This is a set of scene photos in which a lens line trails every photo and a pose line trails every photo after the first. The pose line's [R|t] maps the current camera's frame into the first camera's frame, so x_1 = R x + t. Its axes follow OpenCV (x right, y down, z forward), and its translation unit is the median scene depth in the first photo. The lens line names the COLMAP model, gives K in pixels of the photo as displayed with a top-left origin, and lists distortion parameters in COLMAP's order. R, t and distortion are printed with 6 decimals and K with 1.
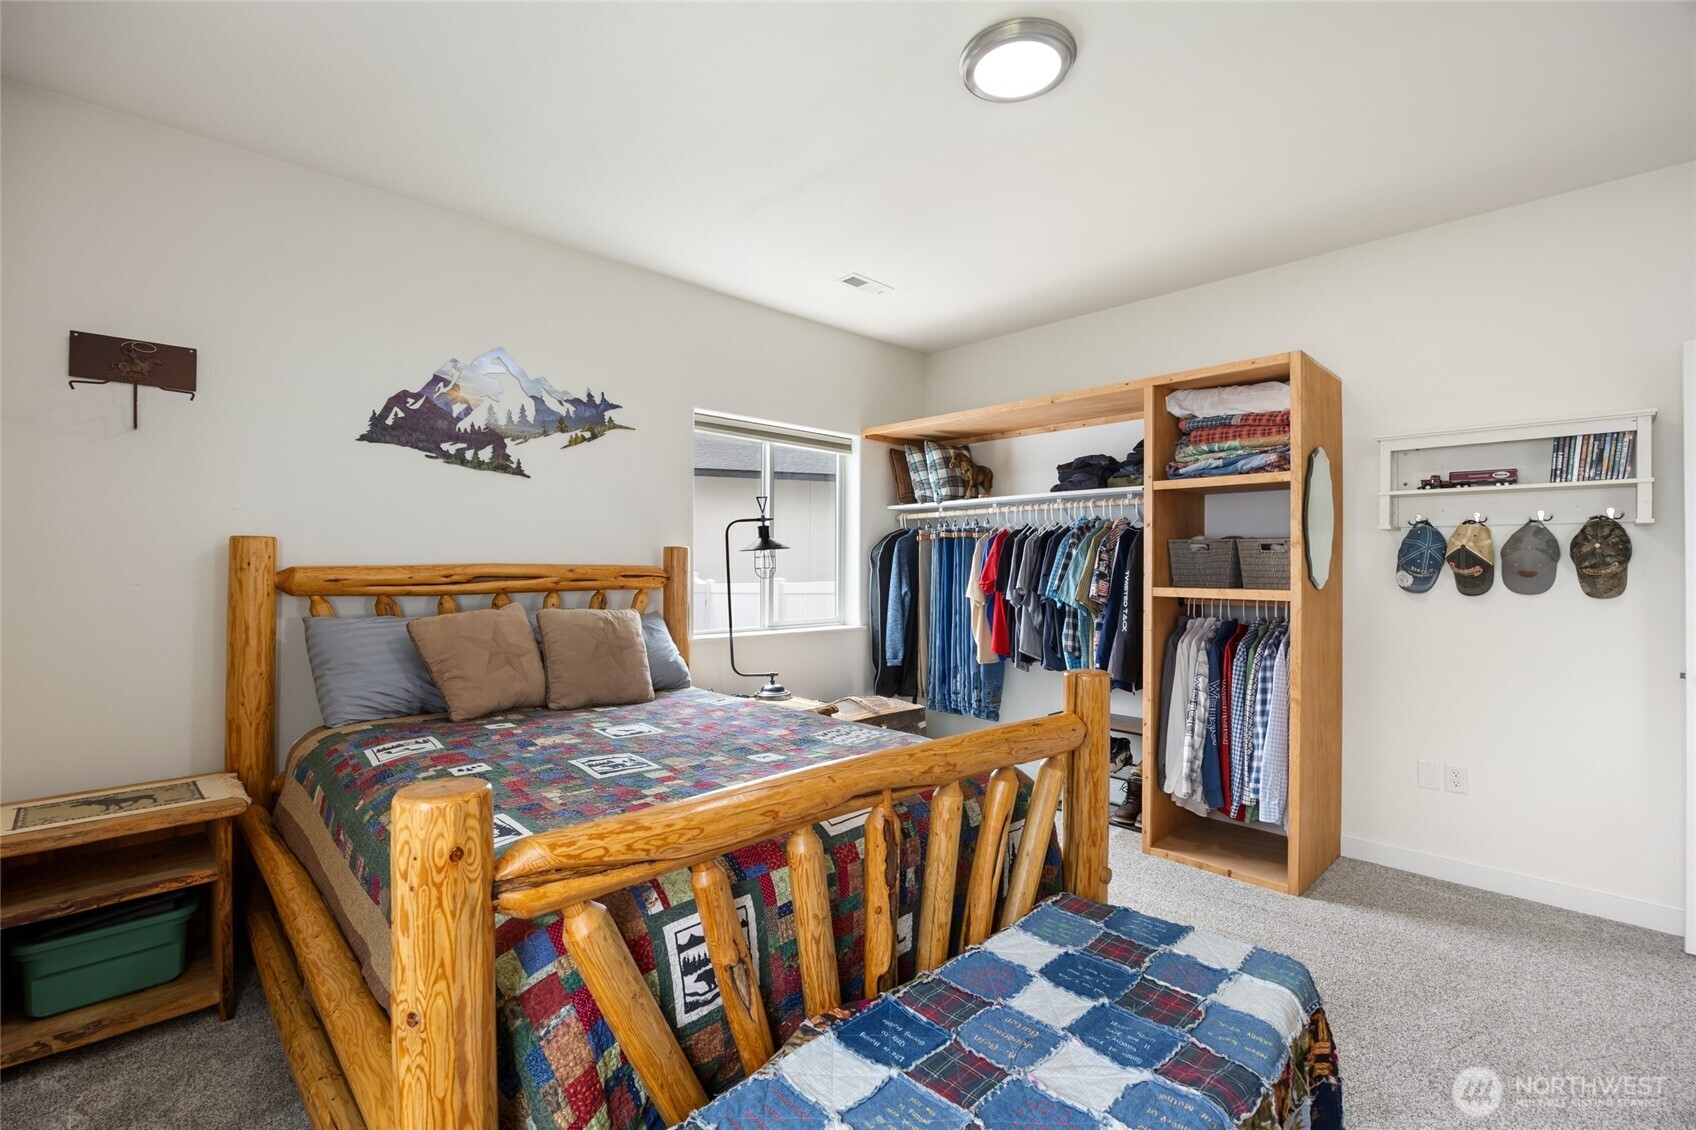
lens RADIAL K [[738.5, 0, 850.0], [0, 738.5, 564.9], [0, 0, 1]] dist [-0.017298, 0.001405]
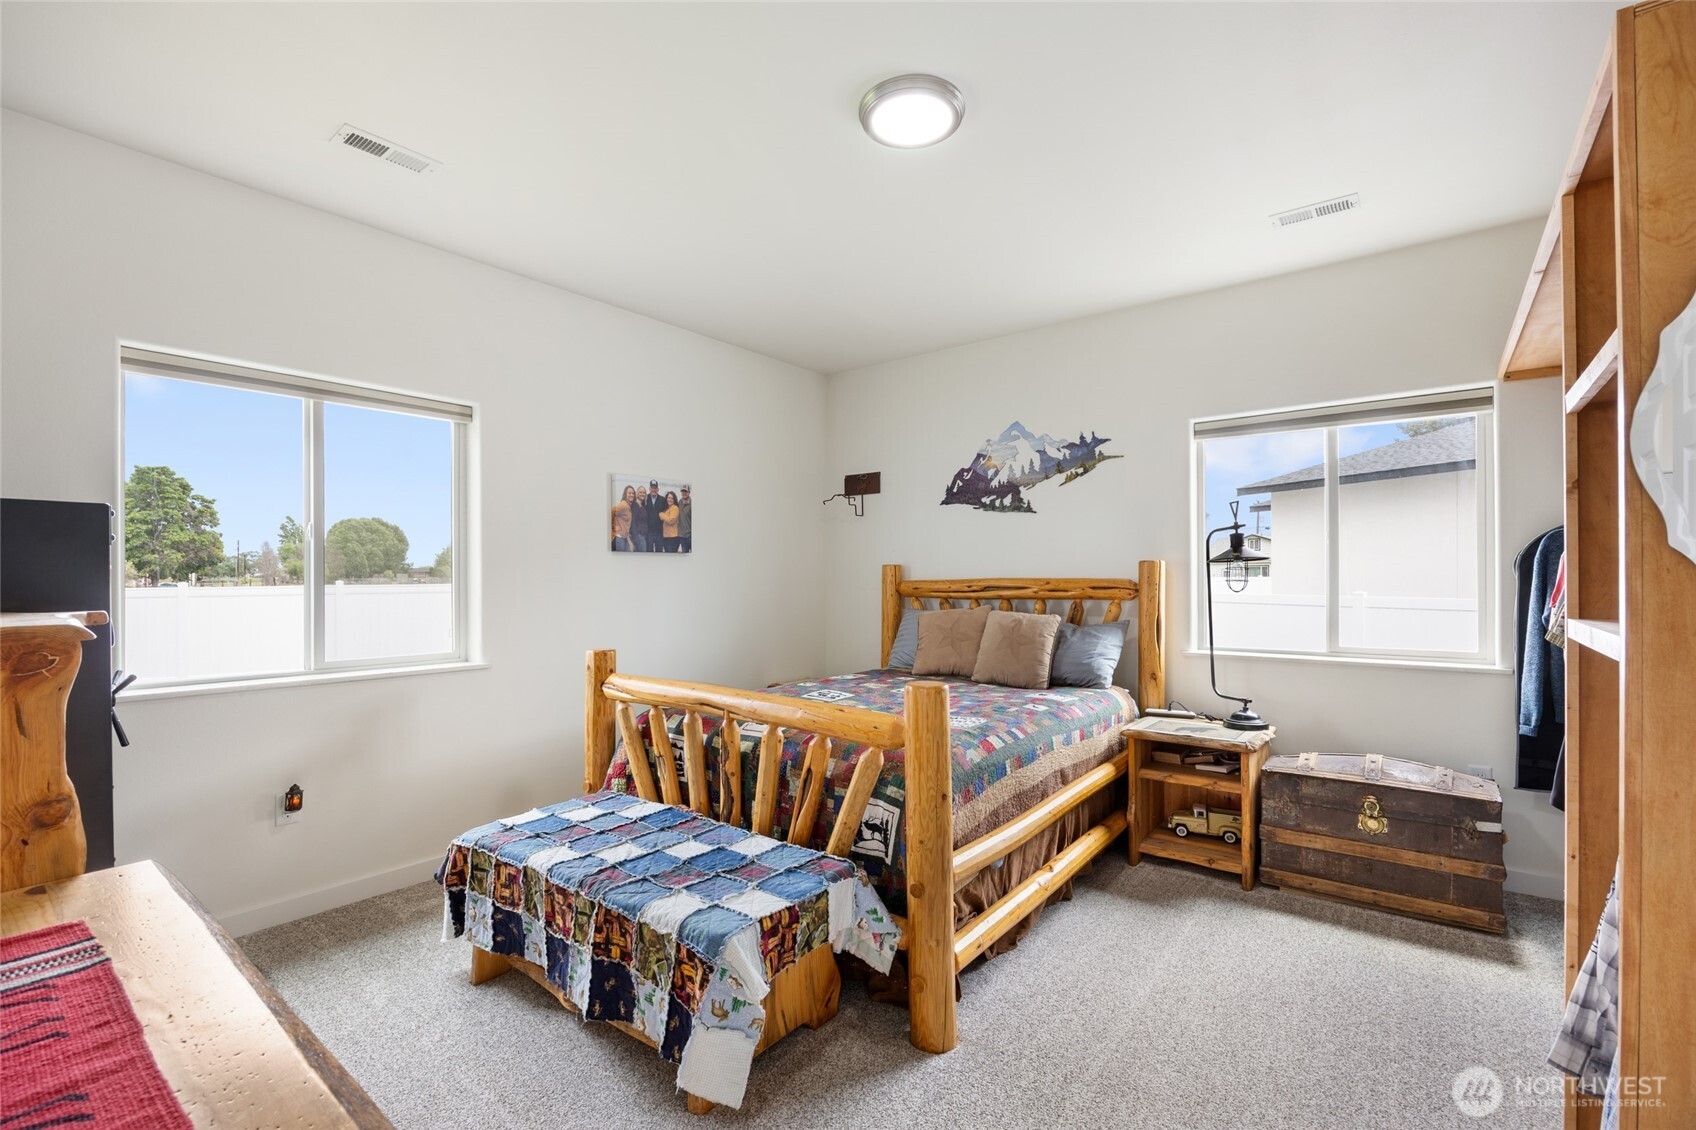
lens RADIAL K [[738.5, 0, 855.5], [0, 738.5, 581.6], [0, 0, 1]] dist [-0.017298, 0.001405]
pose [[0.143169, -0.000787, -0.989698, 0.853595], [0.005435, 0.999985, -0.000009, 0.003621], [0.989683, -0.005378, 0.143171, 0.500429]]
